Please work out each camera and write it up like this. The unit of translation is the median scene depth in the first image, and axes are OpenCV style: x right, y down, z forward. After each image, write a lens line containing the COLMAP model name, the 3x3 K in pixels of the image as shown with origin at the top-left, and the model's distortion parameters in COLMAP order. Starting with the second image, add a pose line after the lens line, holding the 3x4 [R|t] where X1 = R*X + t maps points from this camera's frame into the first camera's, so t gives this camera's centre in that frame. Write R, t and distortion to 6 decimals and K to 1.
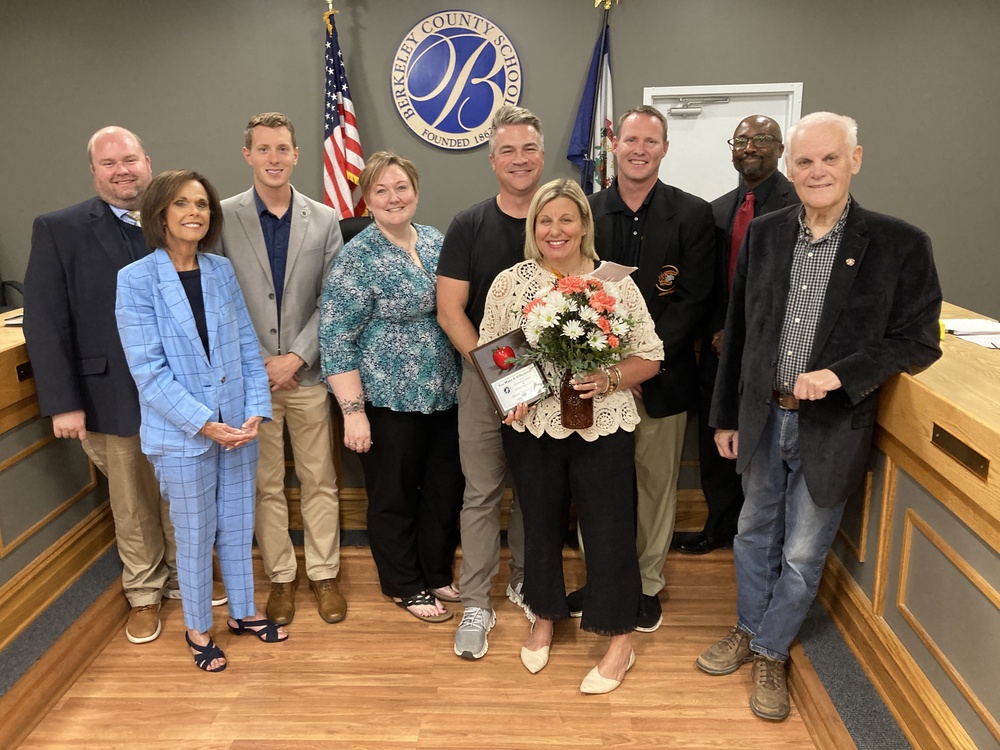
lens RADIAL K [[801.7, 0, 500.2], [0, 801.7, 358.7], [0, 0, 1]] dist [-0.012397, 0.011085]
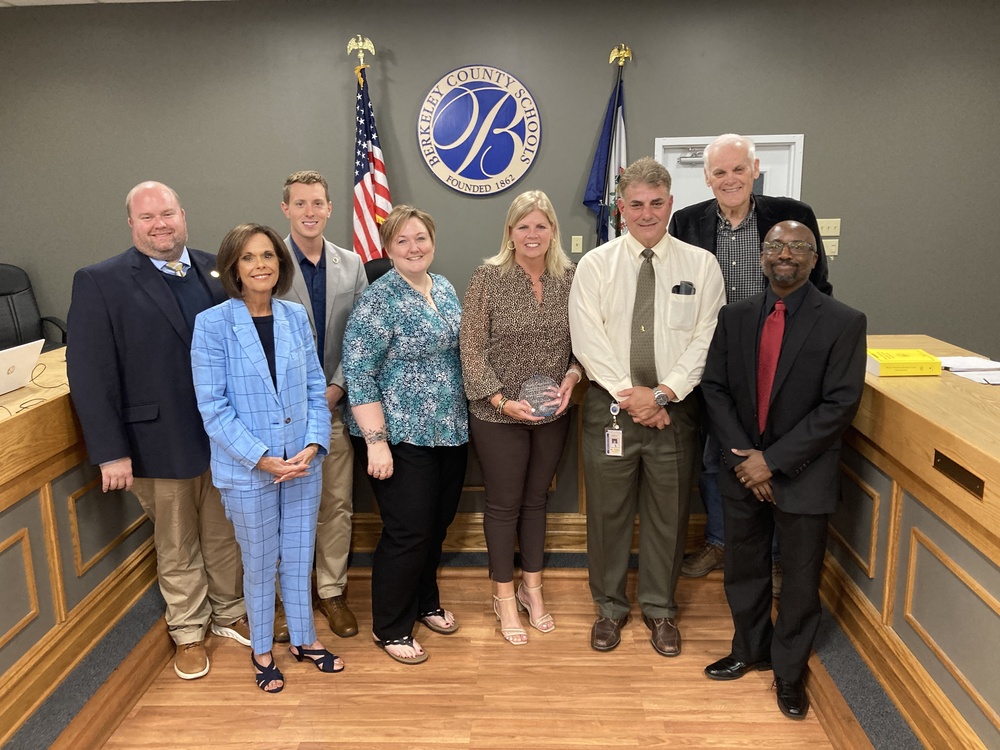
lens RADIAL K [[801.7, 0, 508.8], [0, 801.7, 362.9], [0, 0, 1]] dist [-0.012397, 0.011085]
pose [[0.999919, 0.002976, 0.012412, -0.055496], [-0.002486, 0.999224, -0.039315, 0.002876], [-0.012519, 0.039281, 0.999150, -0.094871]]
